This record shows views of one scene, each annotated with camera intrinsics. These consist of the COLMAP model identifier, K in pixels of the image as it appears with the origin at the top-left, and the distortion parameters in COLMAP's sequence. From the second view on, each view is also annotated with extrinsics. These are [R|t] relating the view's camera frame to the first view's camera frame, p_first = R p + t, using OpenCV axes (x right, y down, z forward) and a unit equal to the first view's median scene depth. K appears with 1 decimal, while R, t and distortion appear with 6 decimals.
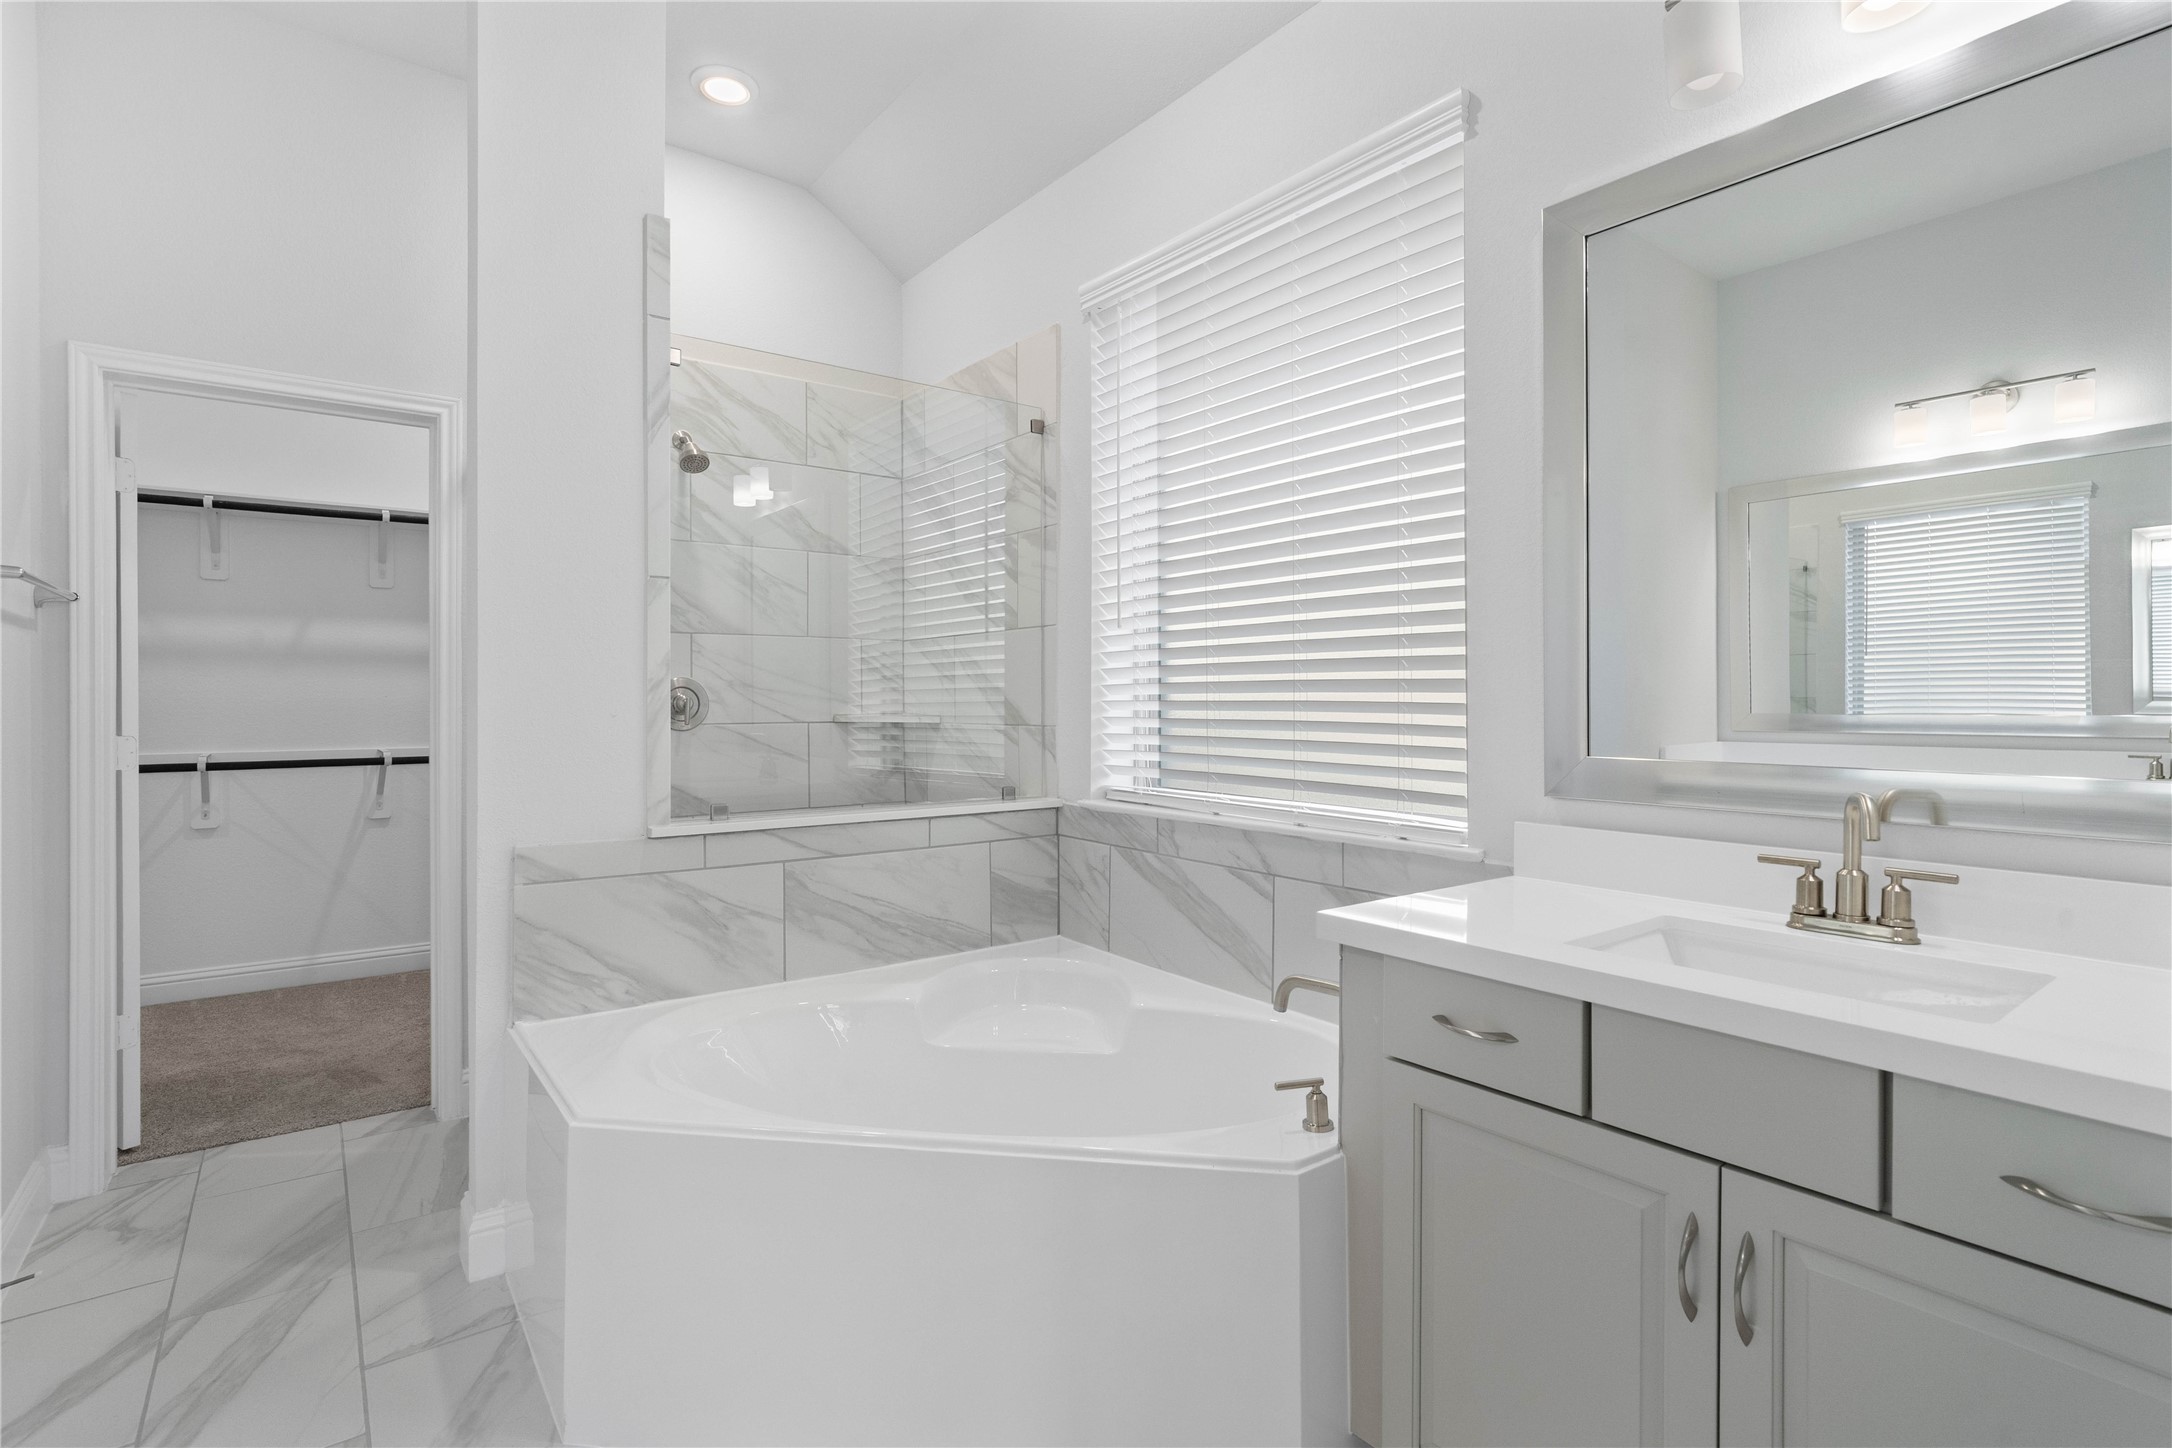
lens RADIAL K [[1039.5, 0, 1084.1], [0, 1039.5, 696.5], [0, 0, 1]] dist [-0.003648, 0.001302]
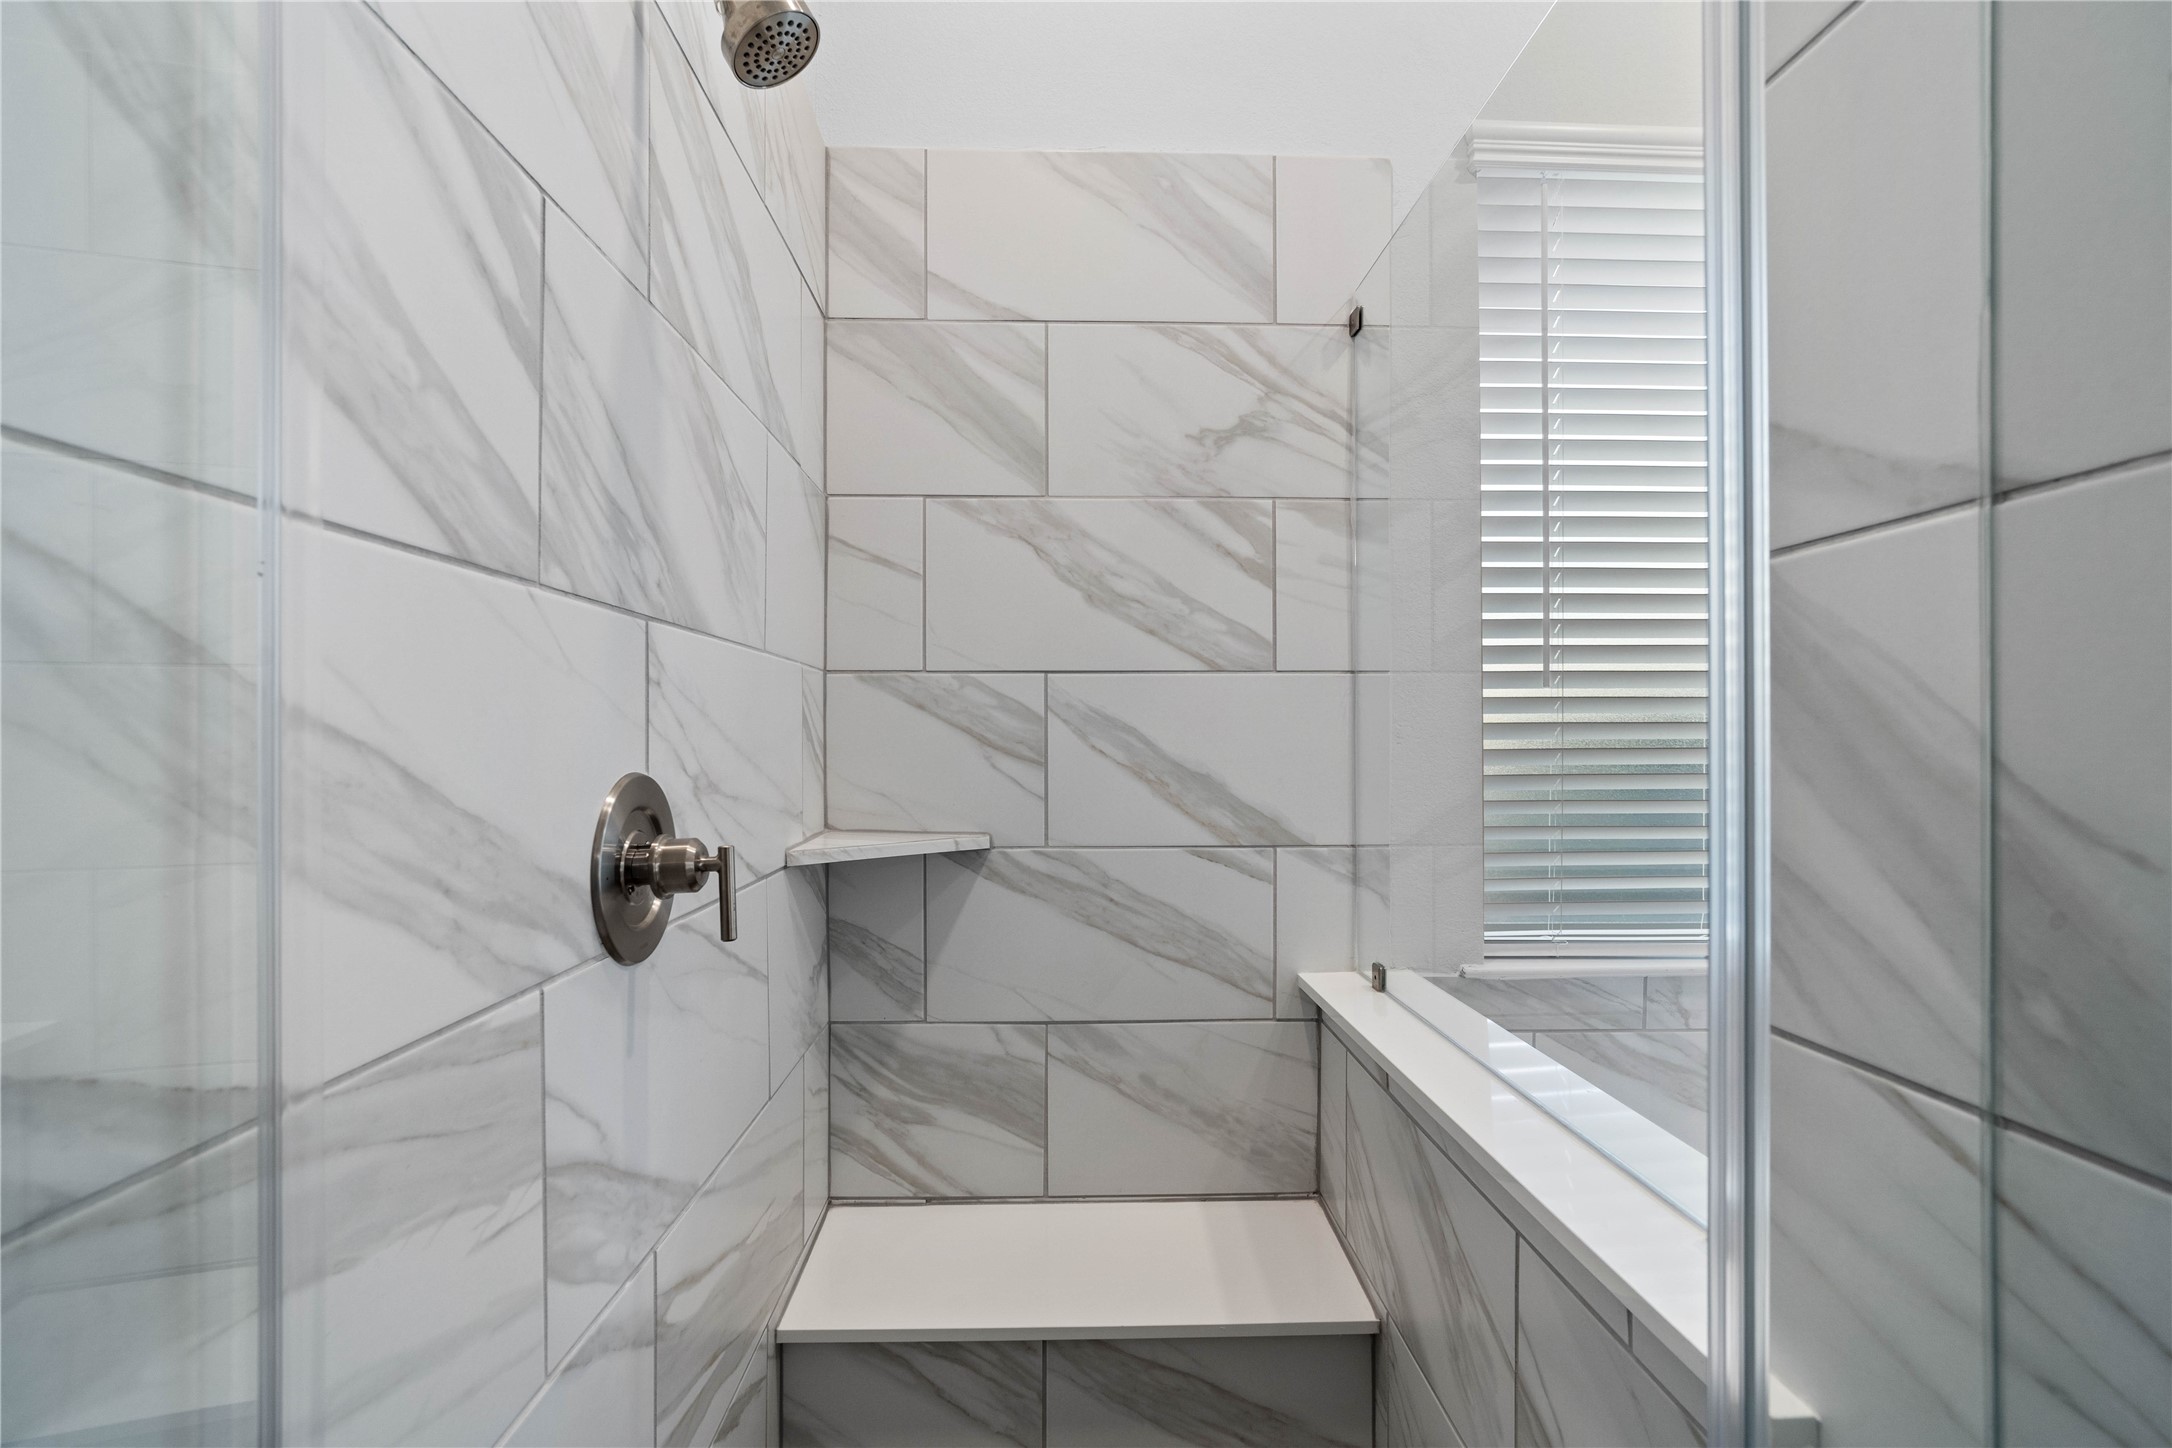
lens RADIAL K [[1061.9, 0, 1081.7], [0, 1061.9, 734.8], [0, 0, 1]] dist [-0.030541, 0.014103]
pose [[0.574559, 0.007660, 0.818427, -0.586946], [-0.000156, 0.999957, -0.009250, -0.027092], [-0.818463, 0.005187, 0.574536, 0.770593]]
